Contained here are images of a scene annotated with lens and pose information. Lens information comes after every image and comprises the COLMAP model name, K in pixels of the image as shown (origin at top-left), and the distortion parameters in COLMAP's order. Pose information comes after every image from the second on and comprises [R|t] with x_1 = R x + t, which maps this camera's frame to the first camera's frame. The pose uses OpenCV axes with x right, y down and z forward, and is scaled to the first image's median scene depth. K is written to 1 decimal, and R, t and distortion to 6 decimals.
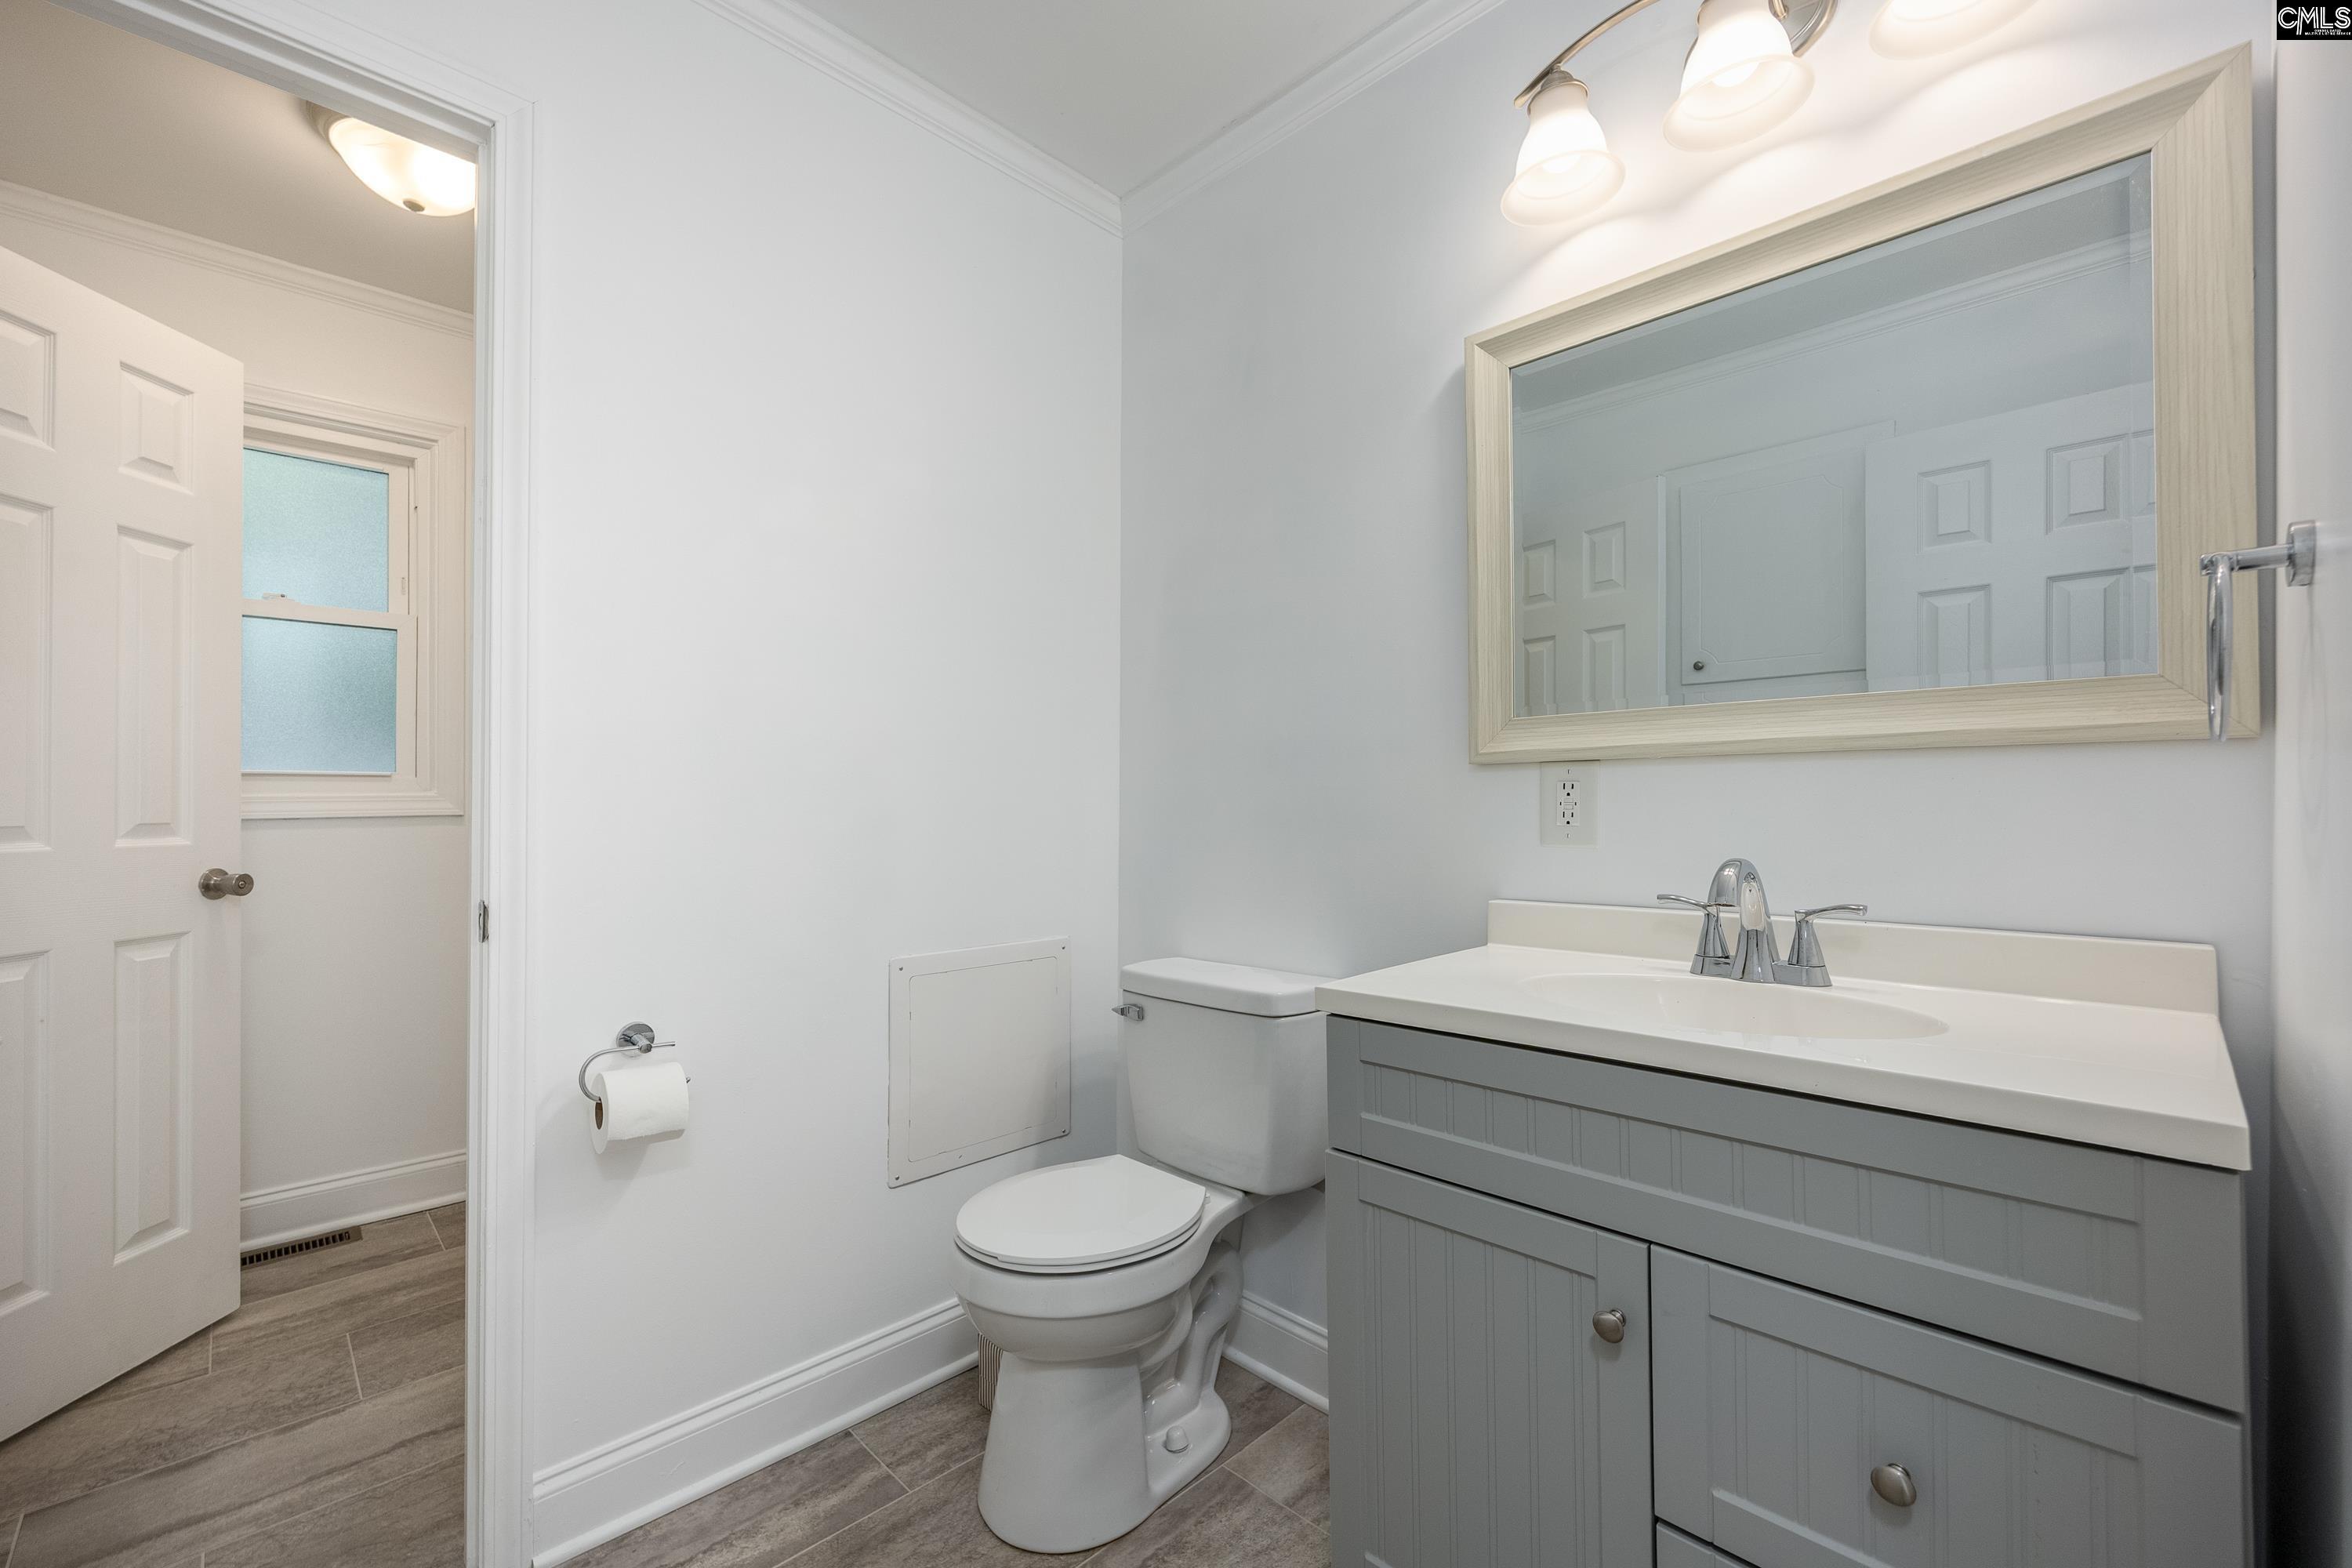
lens RADIAL K [[982.2, 0, 1174.3], [0, 982.2, 812.7], [0, 0, 1]] dist [0.000839, 0.000072]
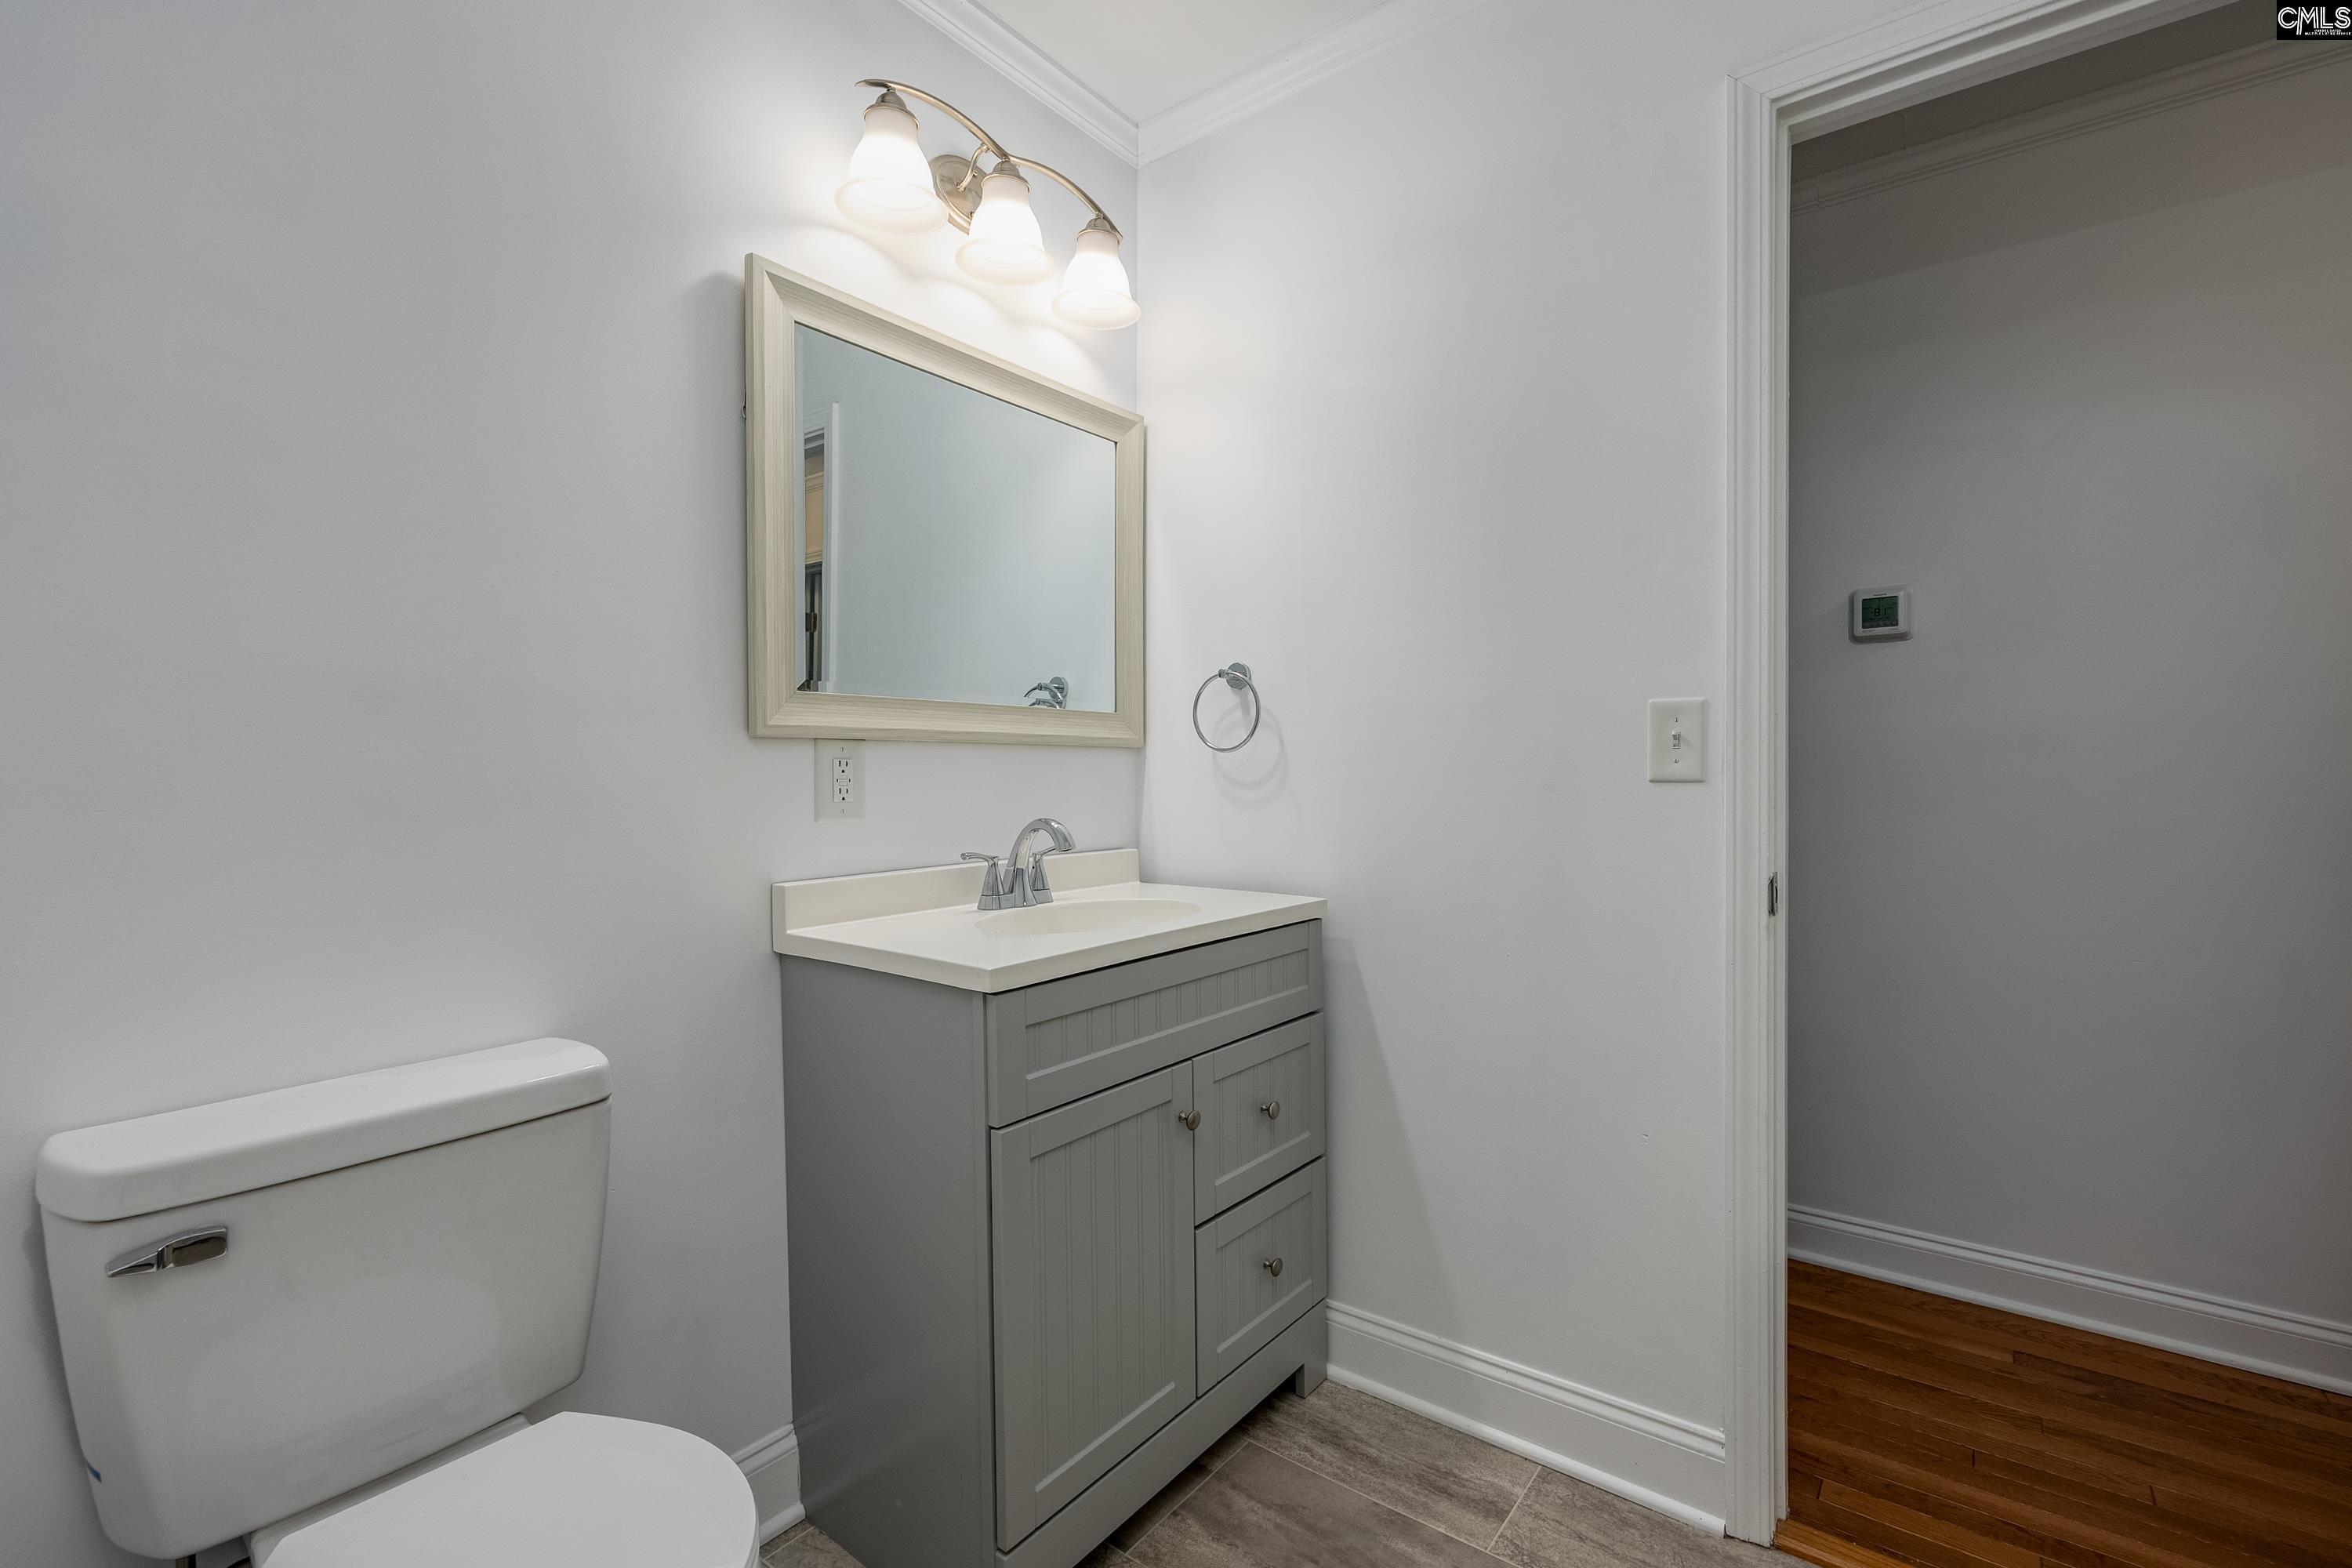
lens RADIAL K [[1076.5, 0, 1190.4], [0, 1076.5, 805.6], [0, 0, 1]] dist [-0.003311, -0.000282]
pose [[-0.161949, -0.024459, 0.986496, -0.782264], [0.012708, 0.999558, 0.026869, -0.008362], [-0.986717, 0.016888, -0.161566, 0.827784]]
